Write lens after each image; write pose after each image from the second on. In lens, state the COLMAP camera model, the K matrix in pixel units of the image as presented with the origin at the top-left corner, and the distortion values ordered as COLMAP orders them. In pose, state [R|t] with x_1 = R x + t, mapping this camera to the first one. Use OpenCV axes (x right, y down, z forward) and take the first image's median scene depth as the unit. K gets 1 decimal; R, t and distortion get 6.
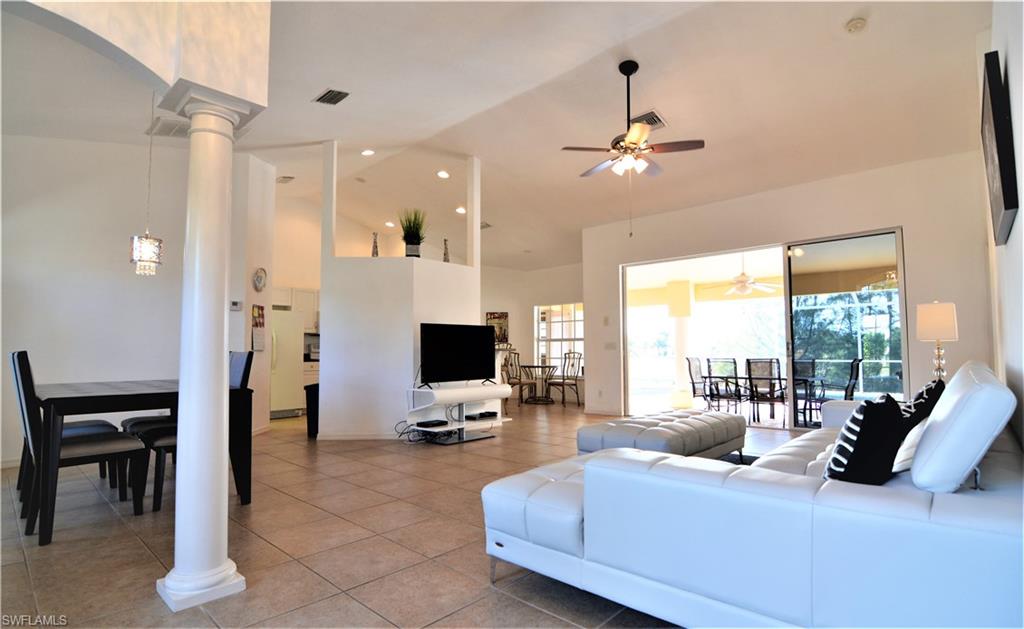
lens RADIAL K [[497.4, 0, 507.3], [0, 497.4, 316.3], [0, 0, 1]] dist [-0.000363, 0.000015]
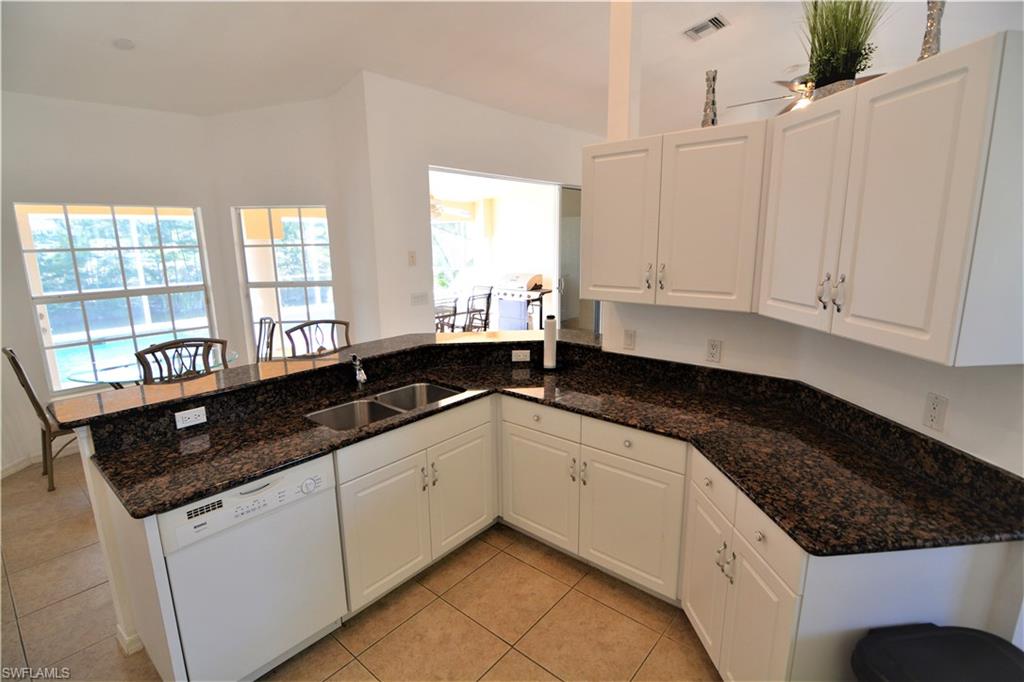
lens RADIAL K [[489.6, 0, 507.3], [0, 489.6, 341.8], [0, 0, 1]] dist [-0.003873, -0.012346]
pose [[-0.045707, -0.201683, 0.978384, -0.305724], [-0.057844, 0.978298, 0.198963, -0.011877], [-0.997279, -0.047500, -0.056382, 0.691169]]
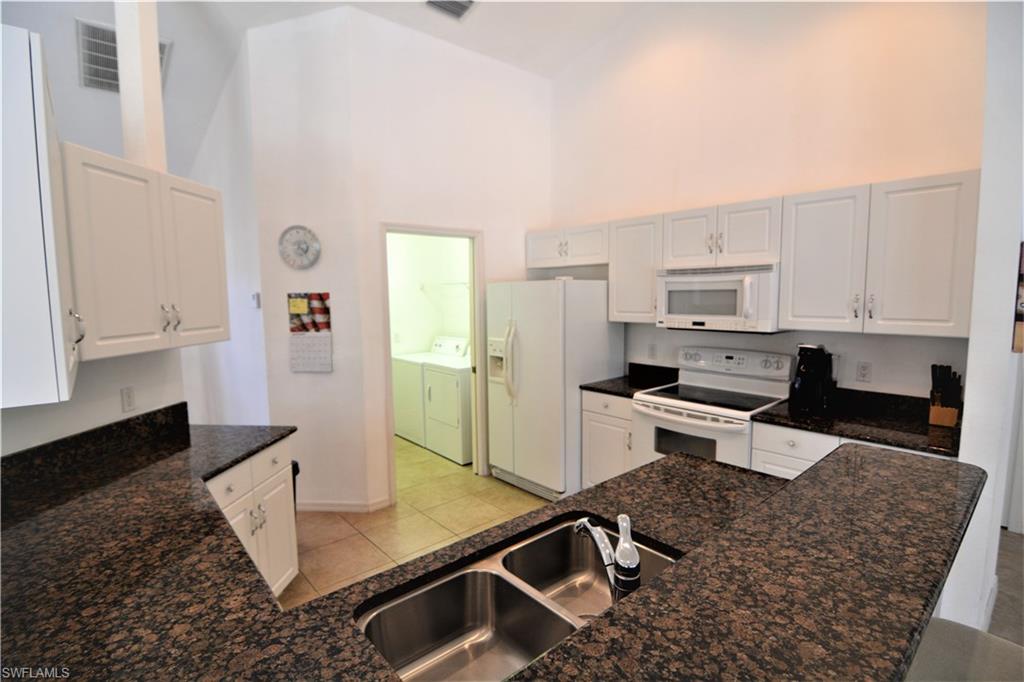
lens RADIAL K [[489.6, 0, 507.3], [0, 489.6, 341.8], [0, 0, 1]] dist [-0.003873, -0.012346]
pose [[-0.104074, 0.104956, -0.989016, 0.017688], [0.087522, 0.991525, 0.096012, -0.000139], [0.990711, -0.076568, -0.112378, 0.742471]]
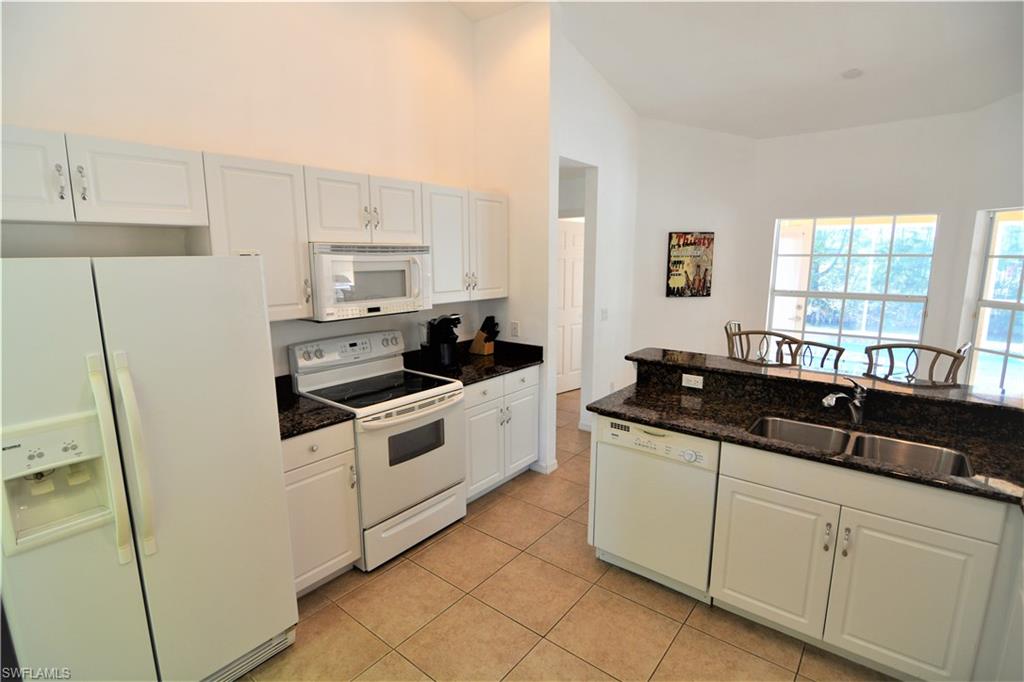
lens RADIAL K [[489.6, 0, 507.3], [0, 489.6, 341.8], [0, 0, 1]] dist [-0.003873, -0.012346]
pose [[0.996992, -0.013665, 0.076296, -0.233554], [-0.005418, 0.969643, 0.244464, -0.019380], [-0.077321, -0.244142, 0.966652, 0.567382]]
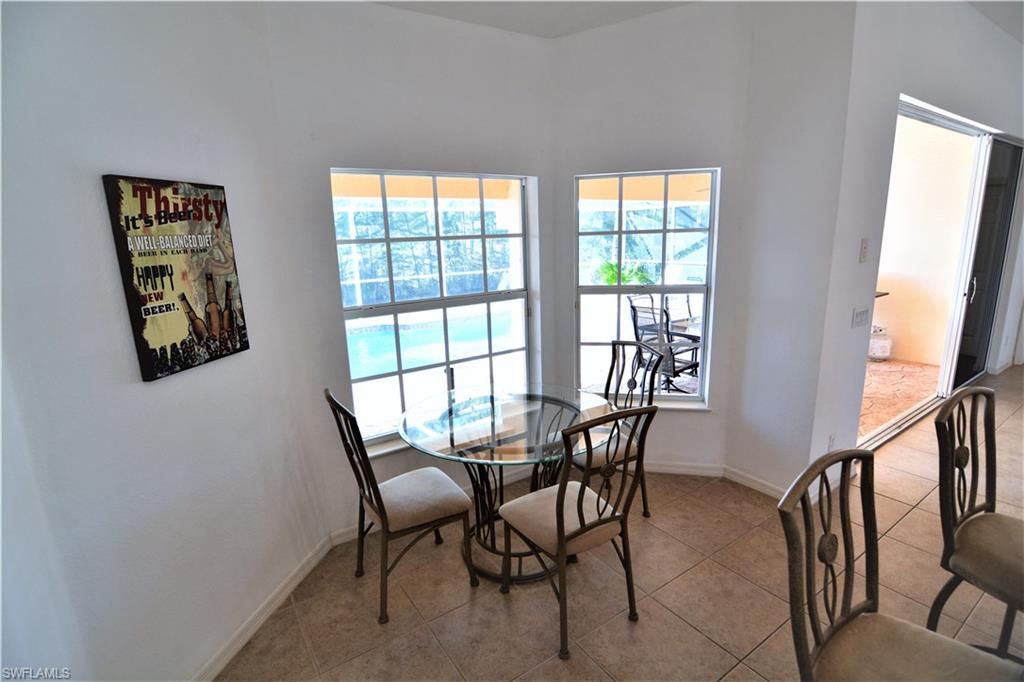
lens RADIAL K [[489.6, 0, 507.3], [0, 489.6, 341.8], [0, 0, 1]] dist [-0.003873, -0.012346]
pose [[0.225678, -0.213100, 0.950609, -0.158374], [-0.040825, 0.972857, 0.227779, 0.002678], [-0.973346, -0.090213, 0.210853, 0.885157]]
